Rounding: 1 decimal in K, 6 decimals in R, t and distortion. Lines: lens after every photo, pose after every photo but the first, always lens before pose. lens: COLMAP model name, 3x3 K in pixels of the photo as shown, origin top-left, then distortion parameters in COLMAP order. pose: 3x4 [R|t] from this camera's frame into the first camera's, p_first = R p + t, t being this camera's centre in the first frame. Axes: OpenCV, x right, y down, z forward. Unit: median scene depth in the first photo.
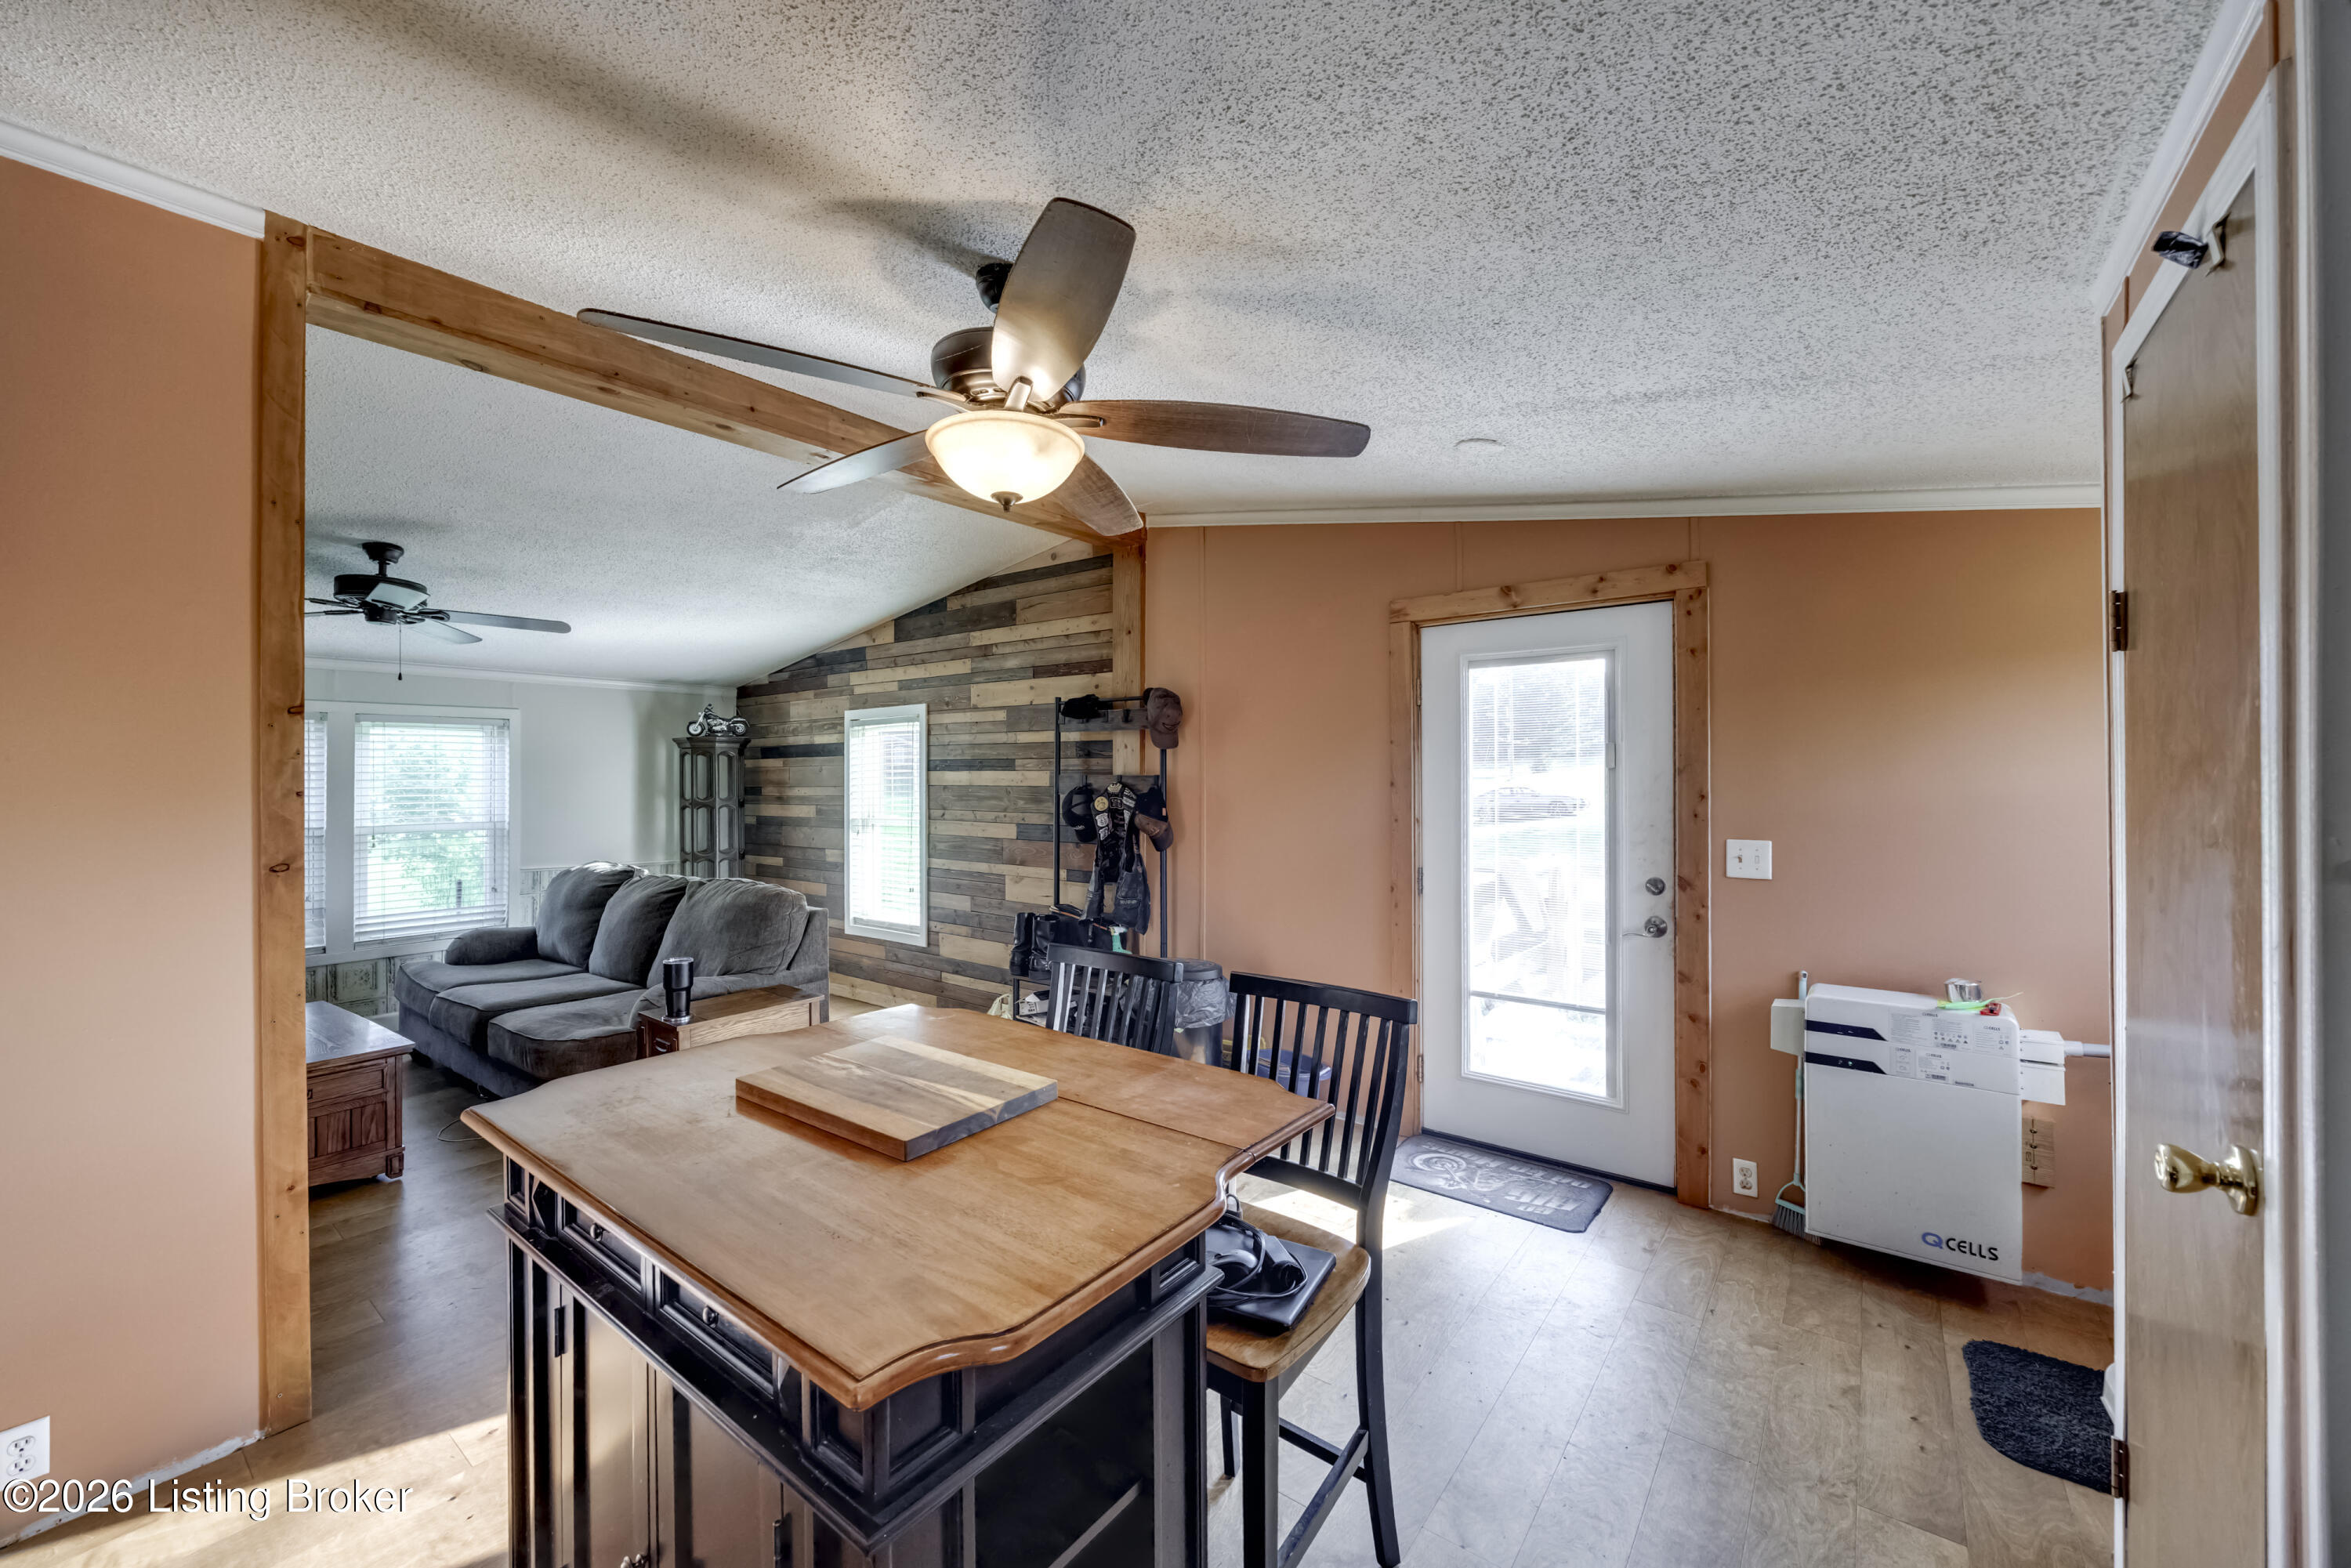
lens RADIAL K [[910.2, 0, 1178.9], [0, 910.2, 770.5], [0, 0, 1]] dist [-0.000734, -0.000070]
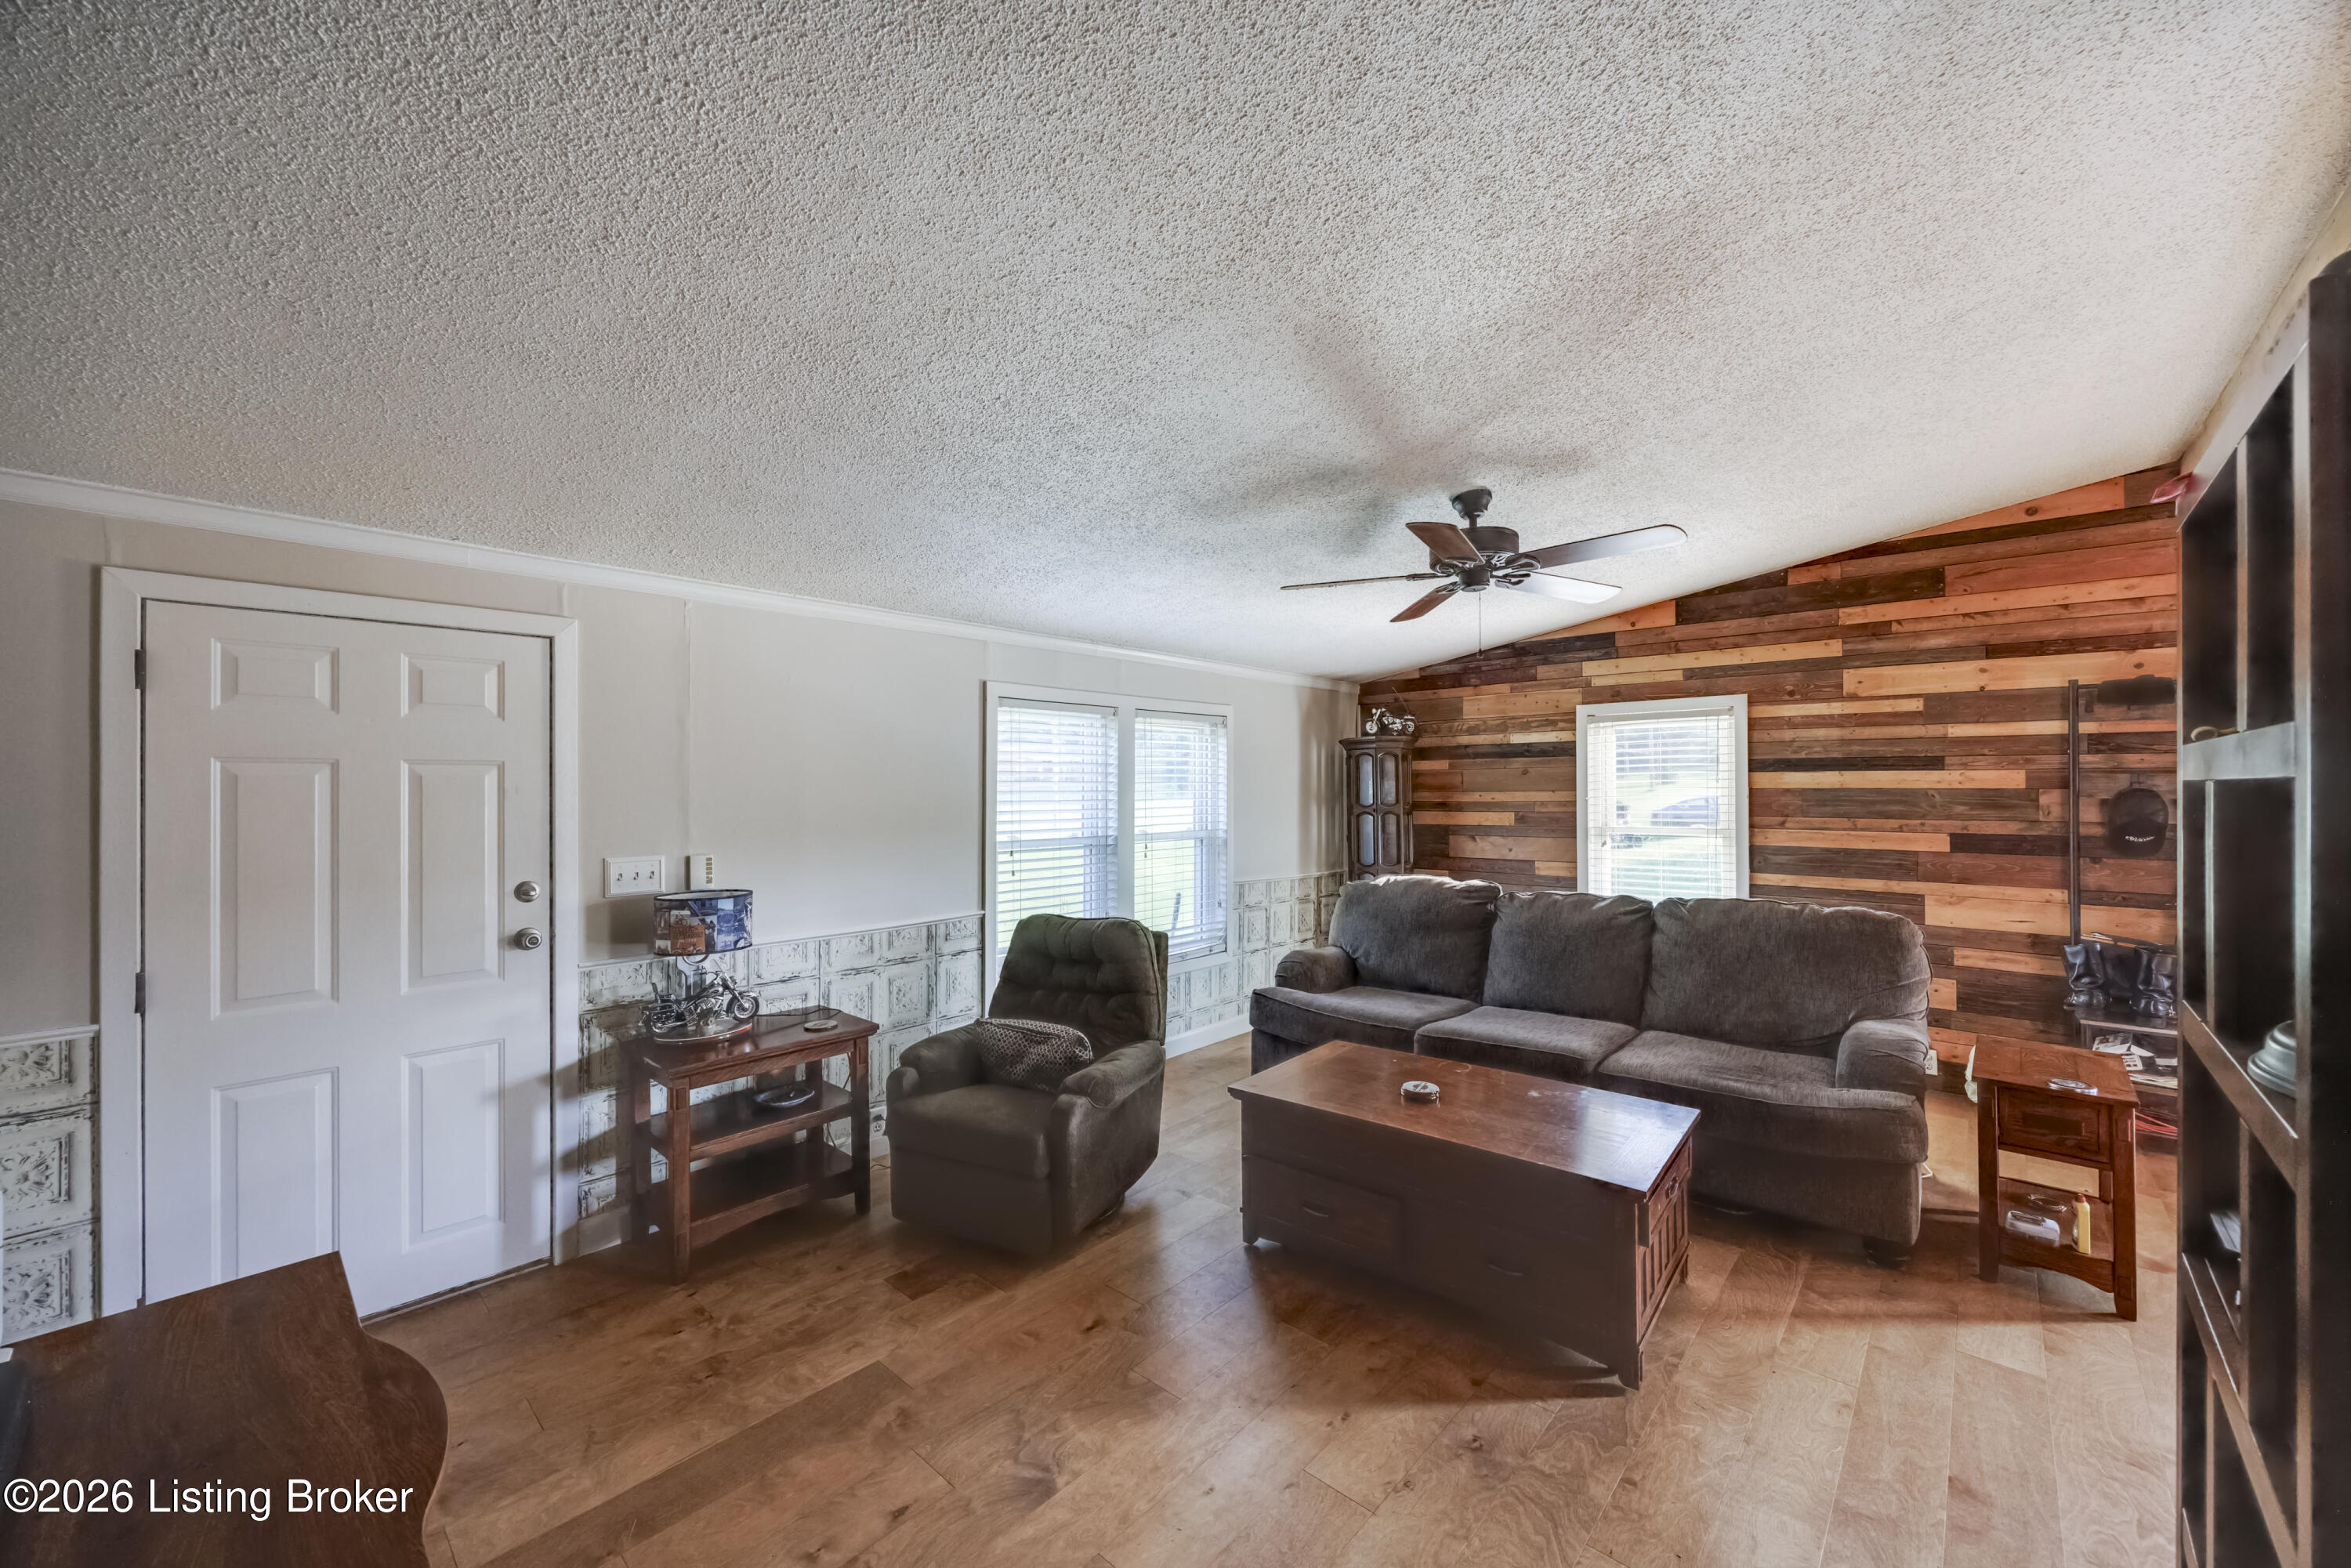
lens RADIAL K [[892.8, 0, 1176.3], [0, 892.8, 778.1], [0, 0, 1]] dist [-0.001178, -0.000162]
pose [[0.995953, 0.001785, -0.089858, -0.825093], [-0.002505, 0.999966, -0.007900, 0.016009], [0.089841, 0.008093, 0.995923, 0.121580]]
